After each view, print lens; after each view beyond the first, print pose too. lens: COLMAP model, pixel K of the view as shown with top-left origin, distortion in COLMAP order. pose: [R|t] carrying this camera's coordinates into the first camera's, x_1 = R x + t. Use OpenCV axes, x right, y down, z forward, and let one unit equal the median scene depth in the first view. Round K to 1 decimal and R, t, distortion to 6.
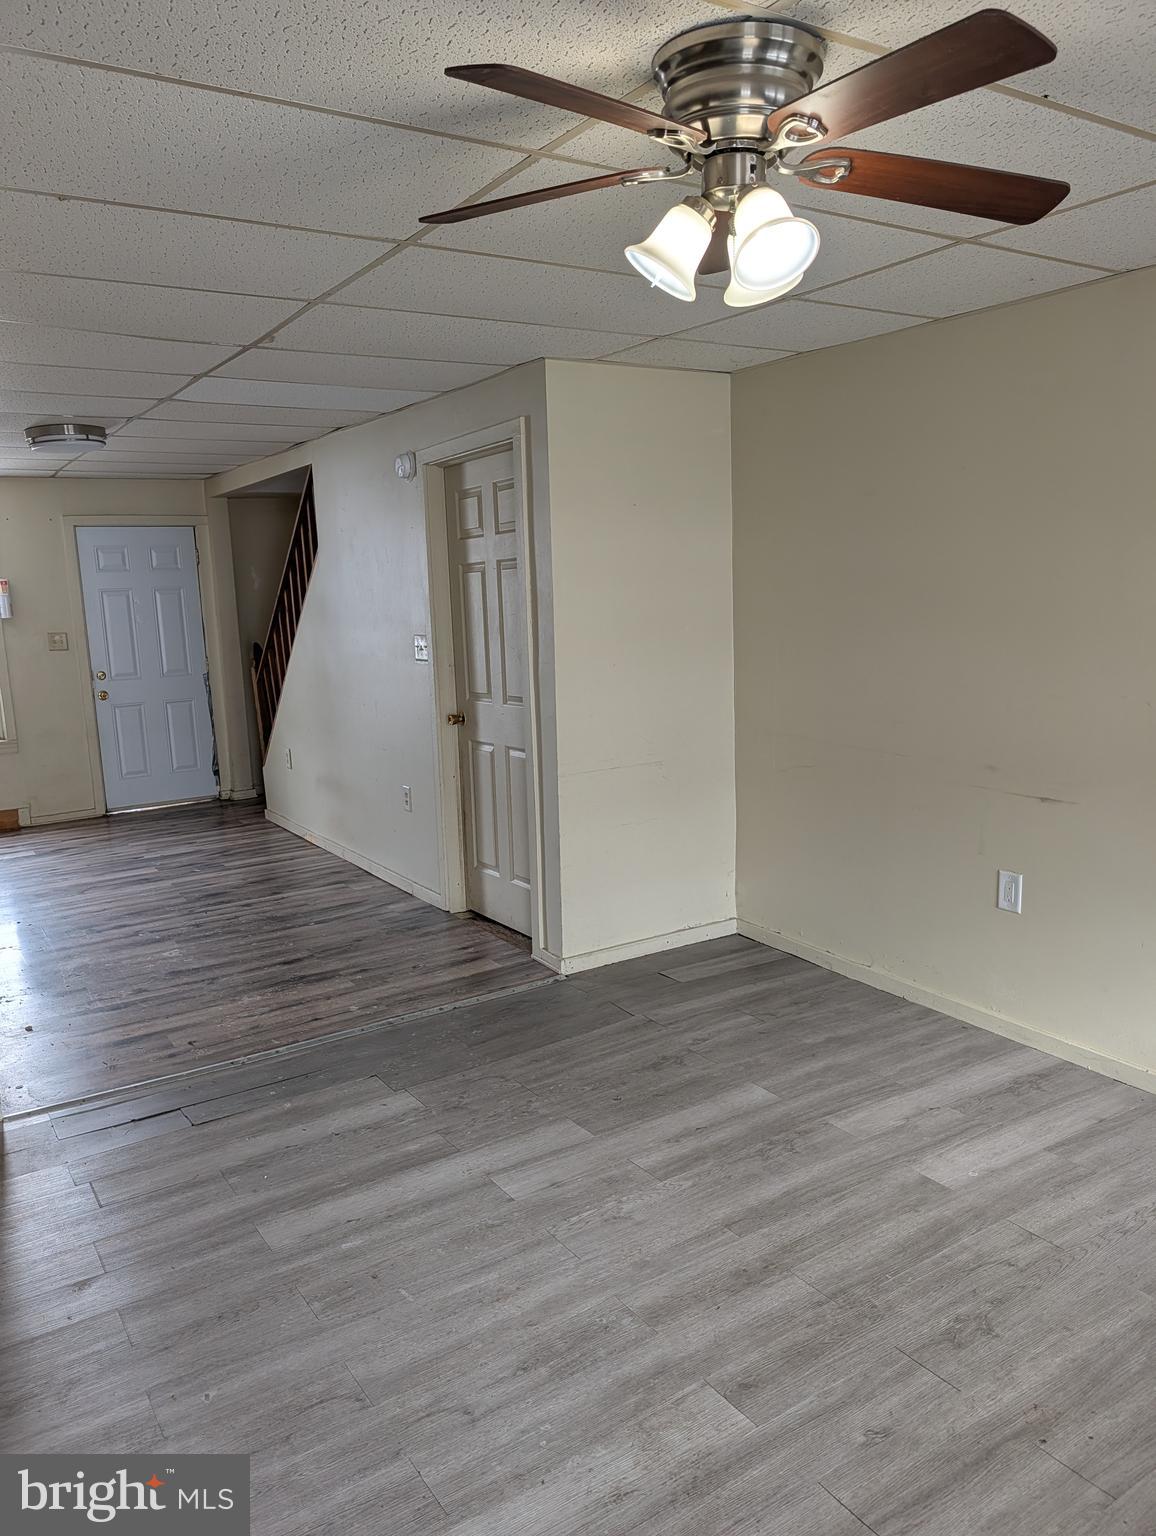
lens RADIAL K [[1103.8, 0, 562.5], [0, 1103.8, 768.1], [0, 0, 1]] dist [0.038652, -0.030362]
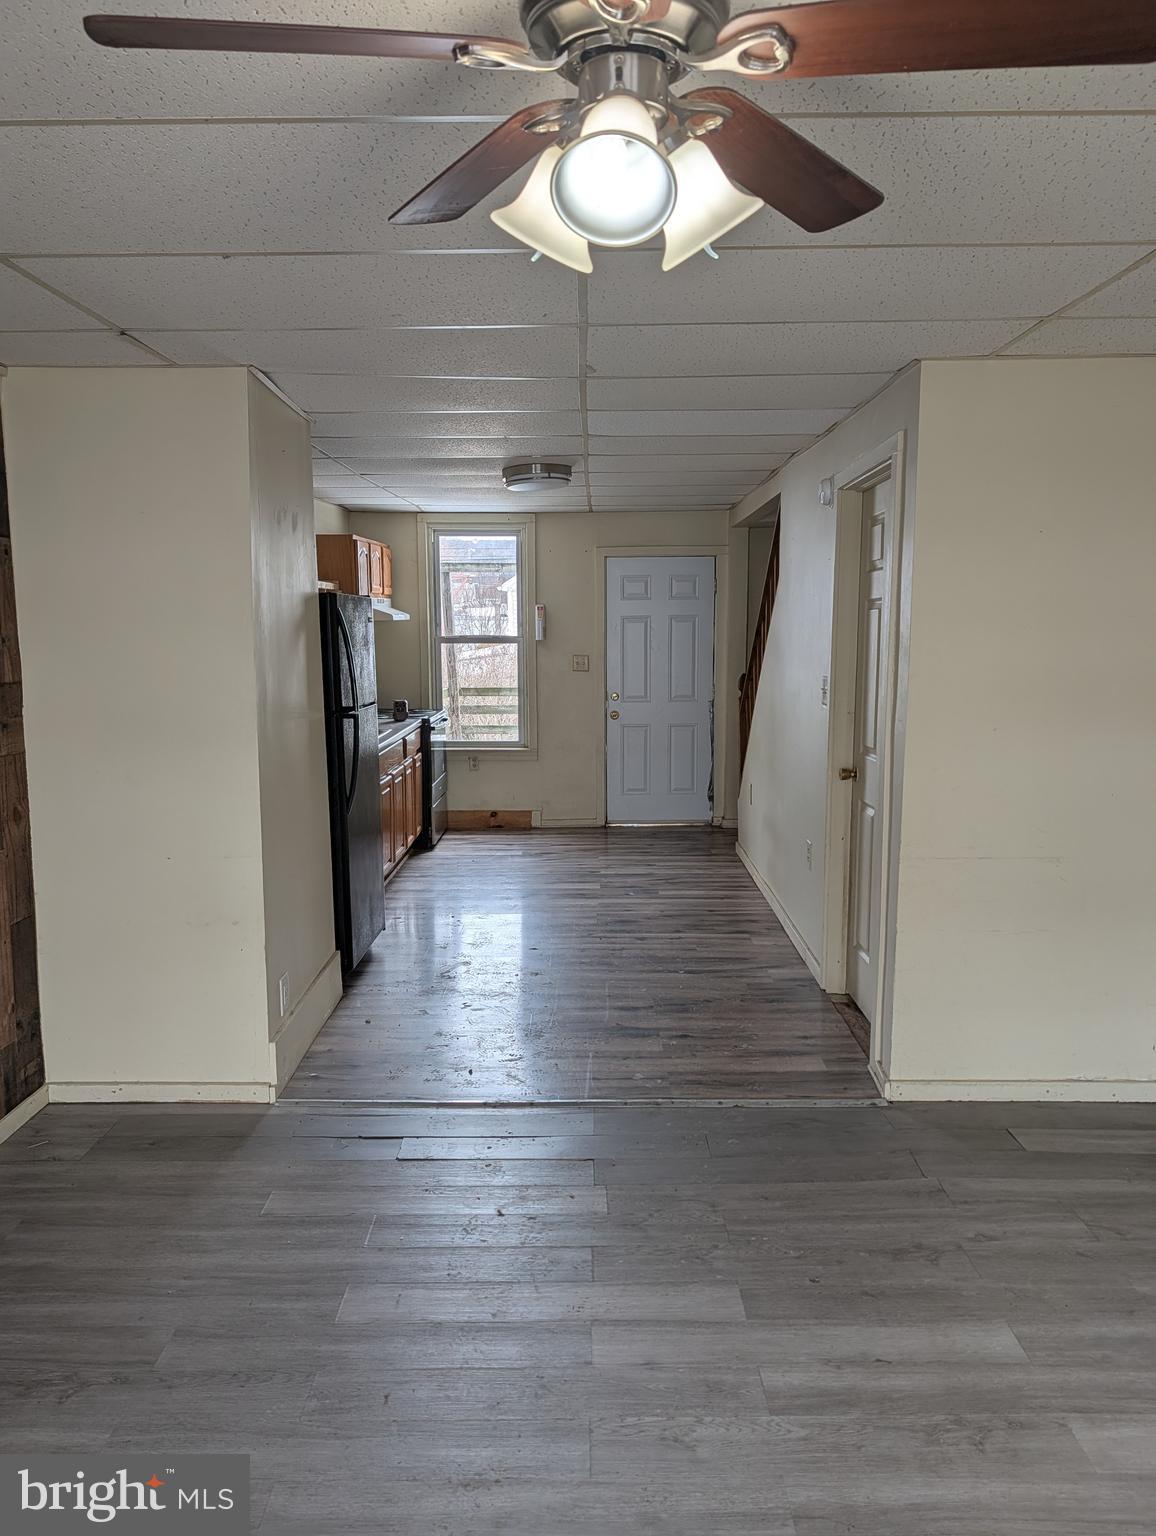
lens RADIAL K [[1103.8, 0, 576.8], [0, 1103.8, 752.6], [0, 0, 1]] dist [0.038652, -0.030362]
pose [[0.846019, 0.094728, -0.524671, 0.206340], [-0.113398, 0.993544, -0.003470, -0.038578], [0.520954, 0.062432, 0.851298, 0.152701]]
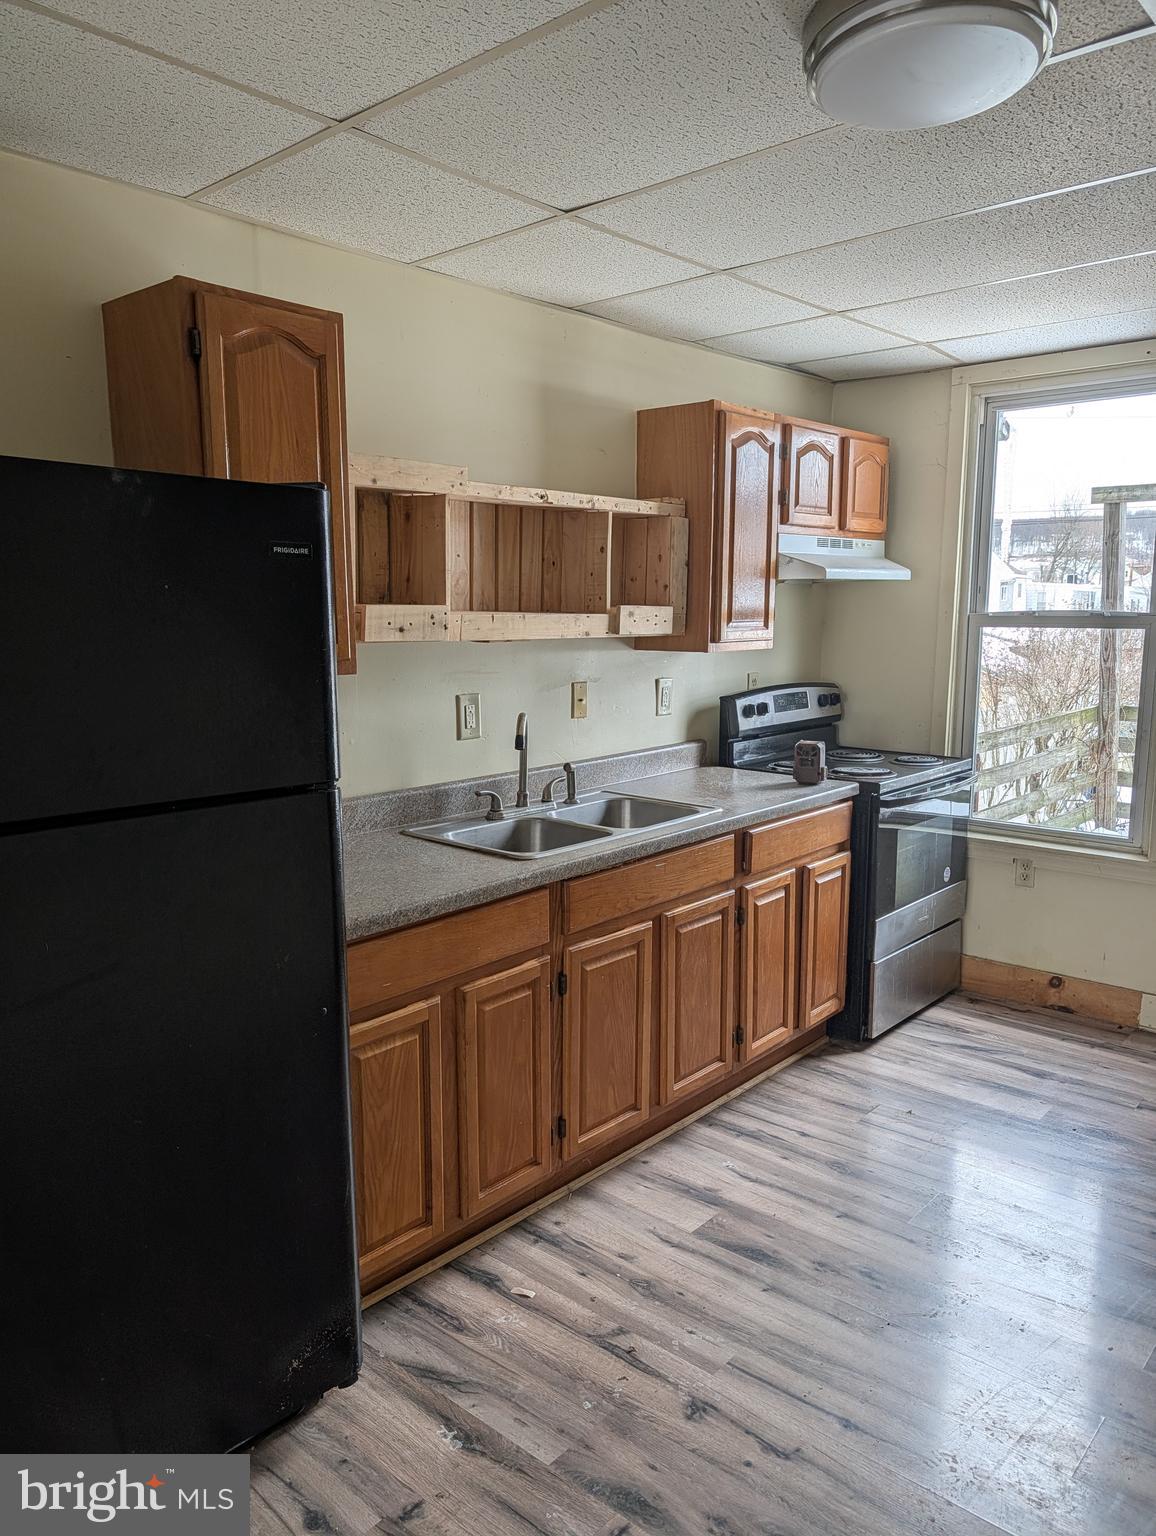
lens RADIAL K [[1103.8, 0, 577.5], [0, 1103.8, 772.7], [0, 0, 1]] dist [0.038652, -0.030362]
pose [[0.296588, 0.177213, -0.938419, -0.168780], [-0.165646, 0.977284, 0.132200, -0.147714], [0.940530, 0.116236, 0.319206, 0.985783]]
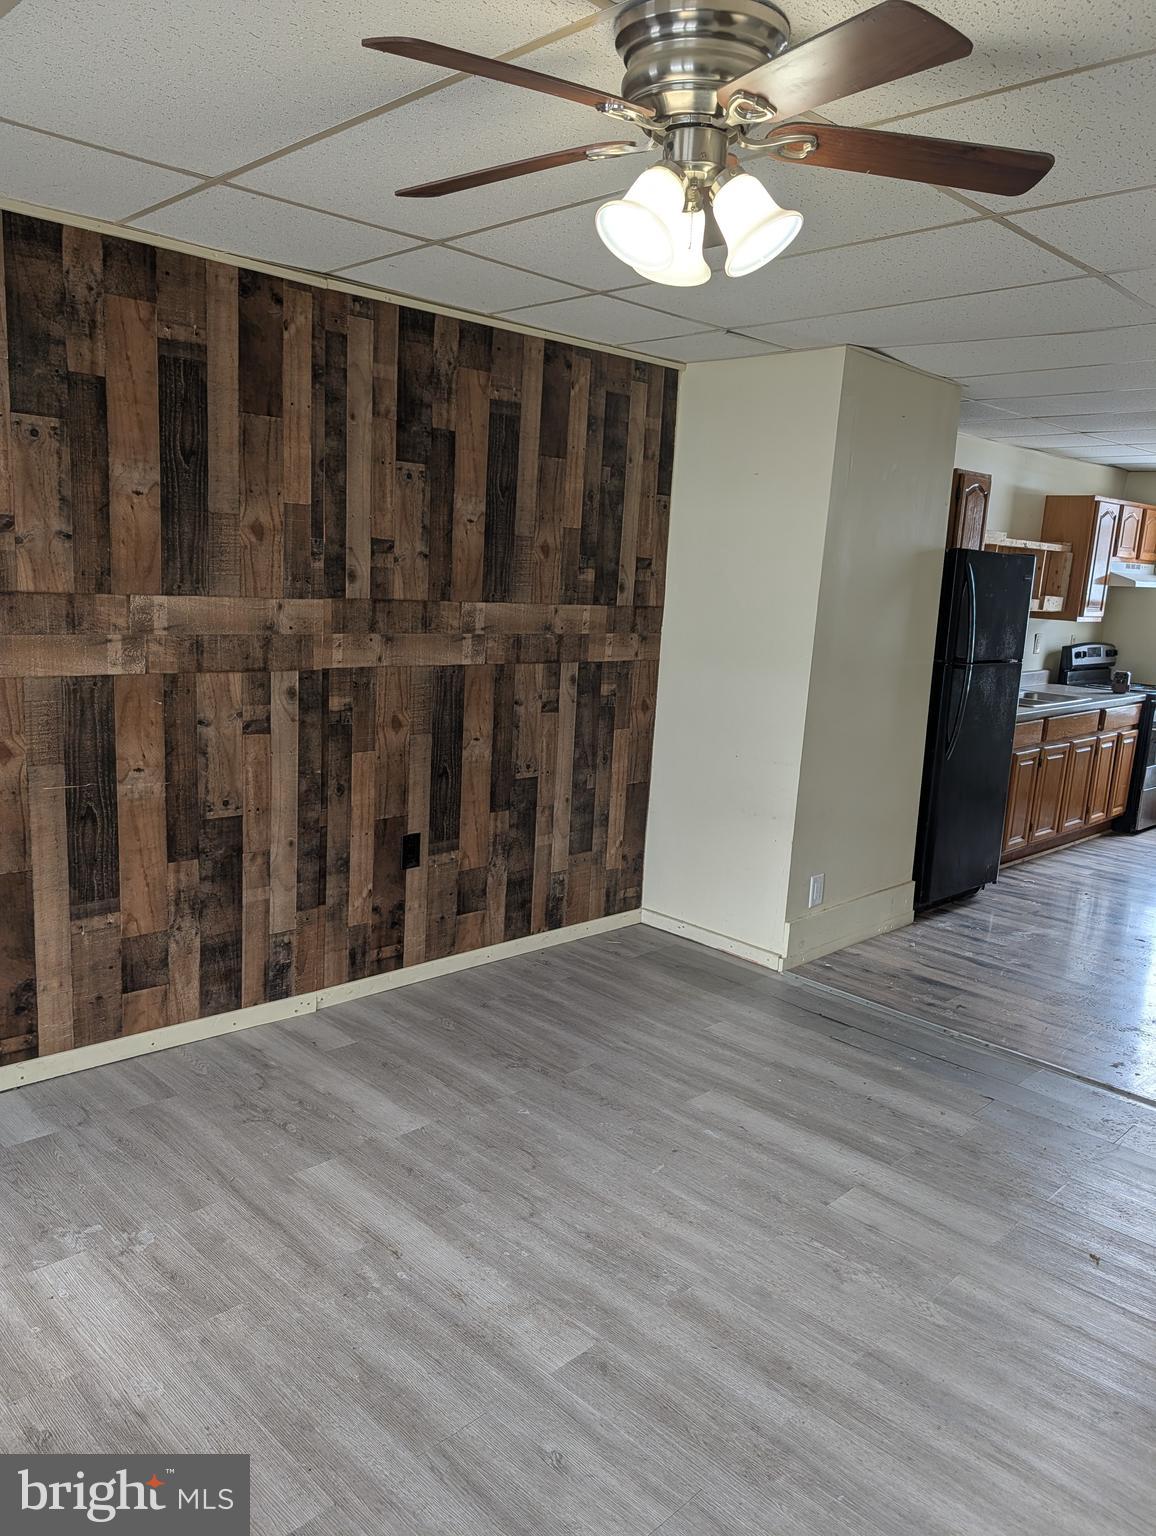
lens RADIAL K [[1103.8, 0, 577.7], [0, 1103.8, 770.2], [0, 0, 1]] dist [0.038652, -0.030362]
pose [[0.231186, 0.222865, -0.947040, 0.450815], [-0.219526, 0.960256, 0.172385, -0.059861], [0.947819, 0.168047, 0.270923, 0.279860]]
